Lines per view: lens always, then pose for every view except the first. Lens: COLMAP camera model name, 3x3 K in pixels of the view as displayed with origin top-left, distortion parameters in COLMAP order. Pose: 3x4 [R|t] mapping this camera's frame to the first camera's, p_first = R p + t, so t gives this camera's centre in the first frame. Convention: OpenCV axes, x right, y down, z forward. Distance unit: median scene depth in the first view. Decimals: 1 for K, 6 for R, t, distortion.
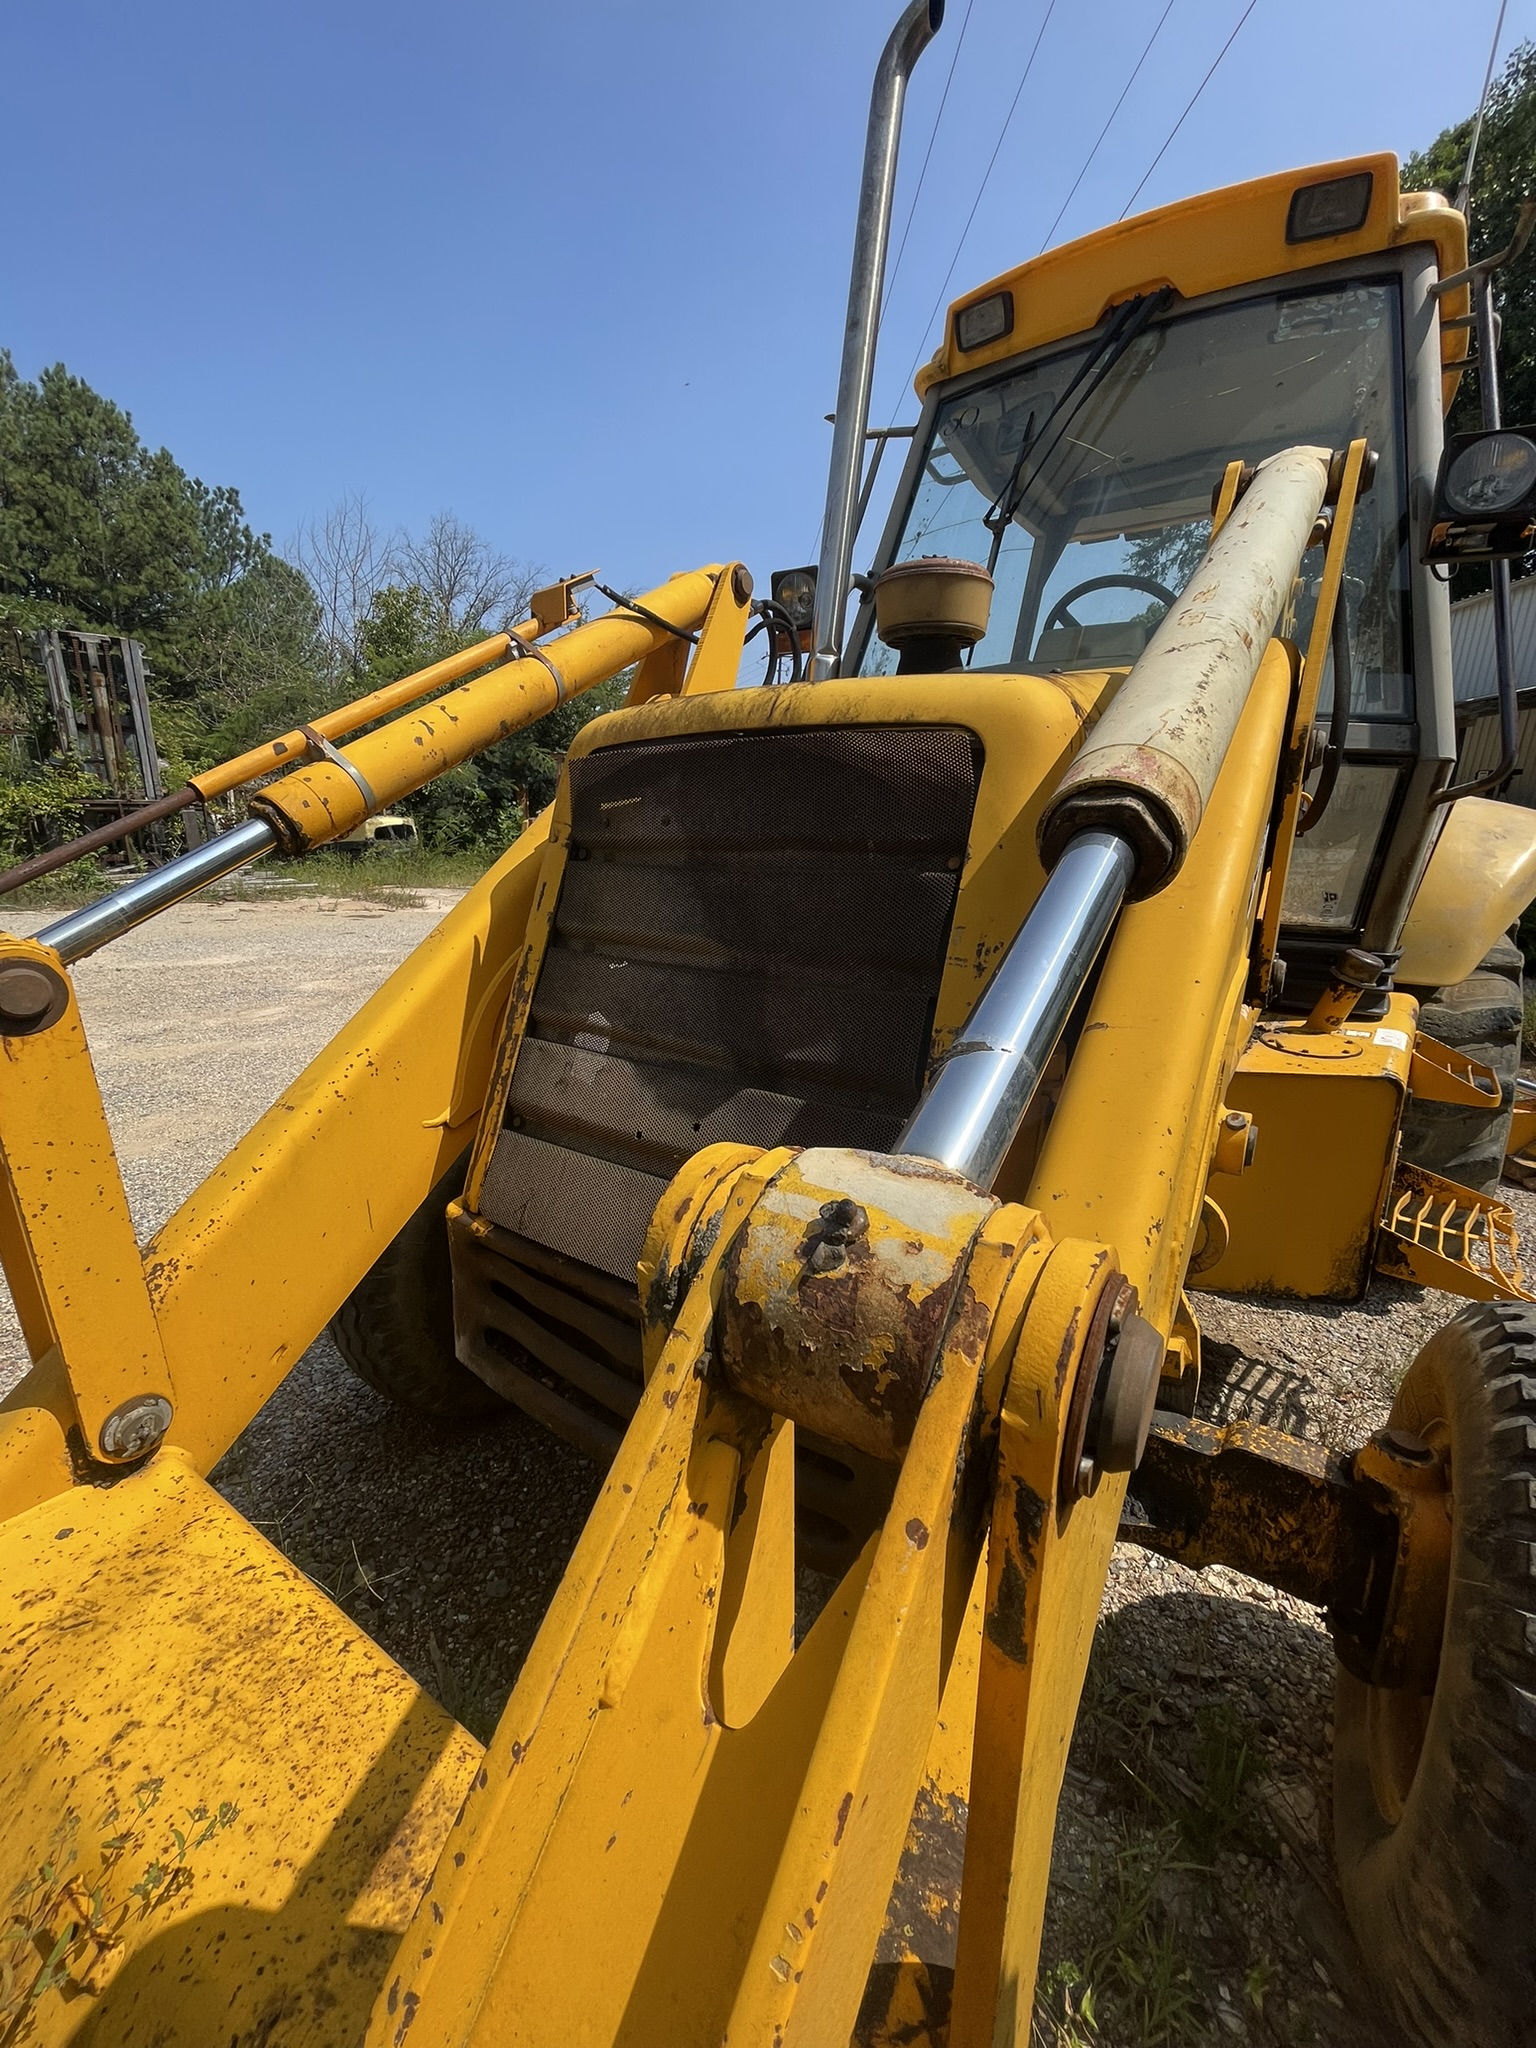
lens RADIAL K [[785.8, 0, 768.0], [0, 785.8, 1024.0], [0, 0, 1]] dist [-0.002115, -0.000117]
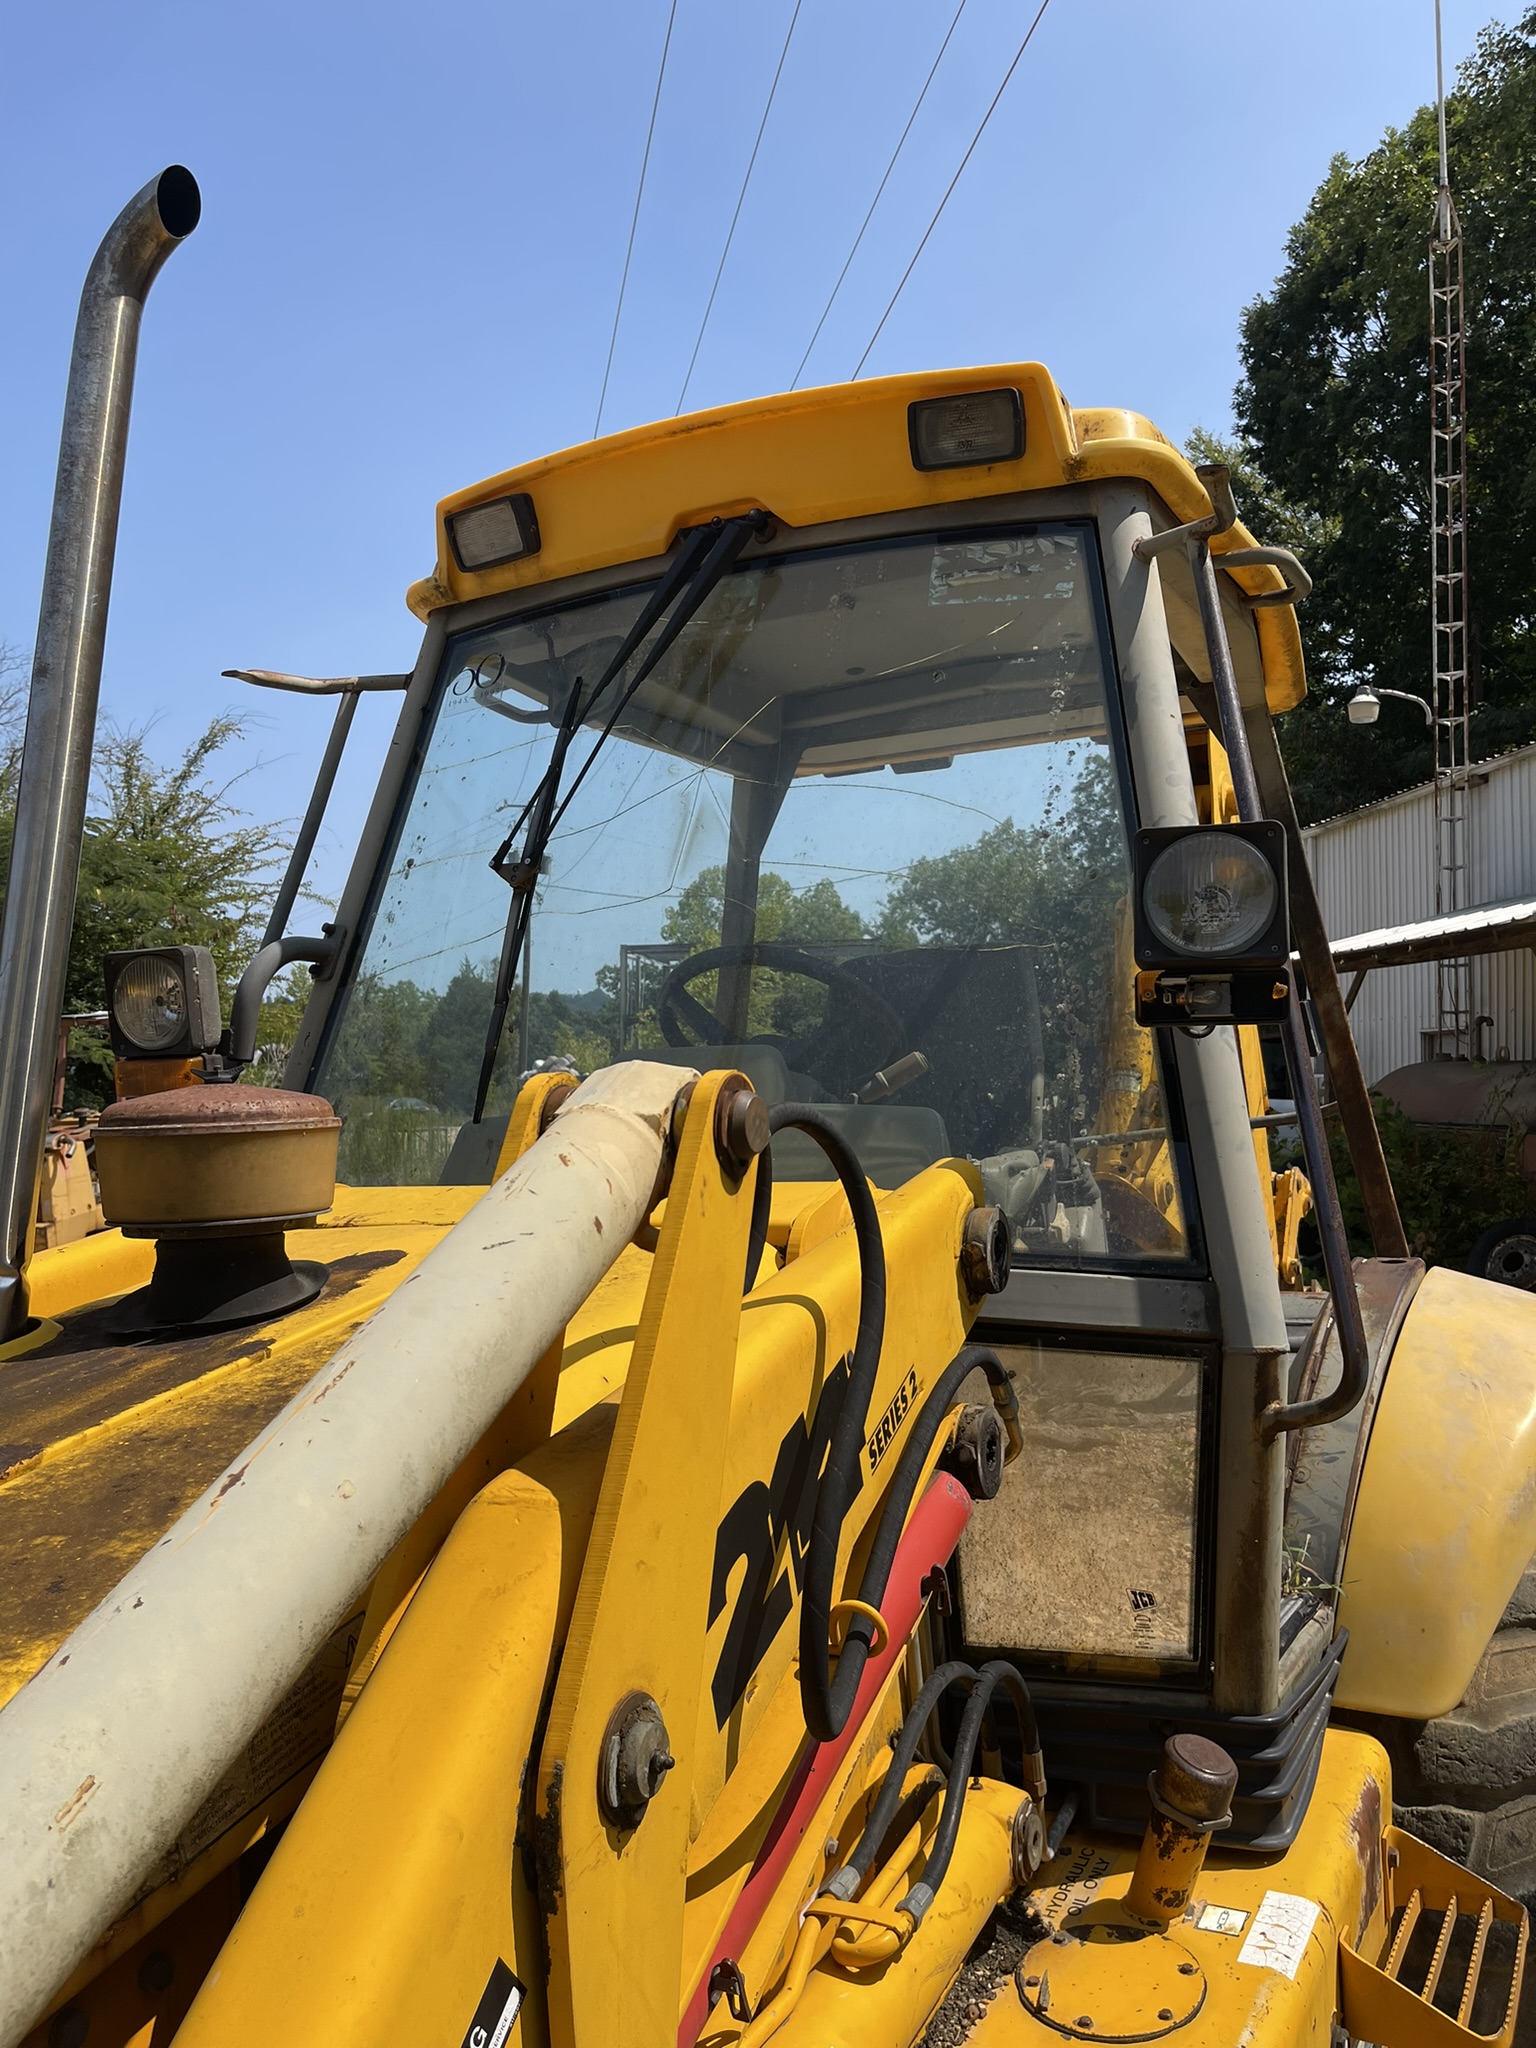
lens RADIAL K [[1519.6, 0, 768.0], [0, 1519.6, 1024.0], [0, 0, 1]] dist [0.029859, -0.065404]
pose [[0.987727, -0.047494, 0.148791, 0.345003], [0.086513, 0.959520, -0.268025, -0.269002], [-0.130038, 0.277608, 0.951853, 0.001764]]
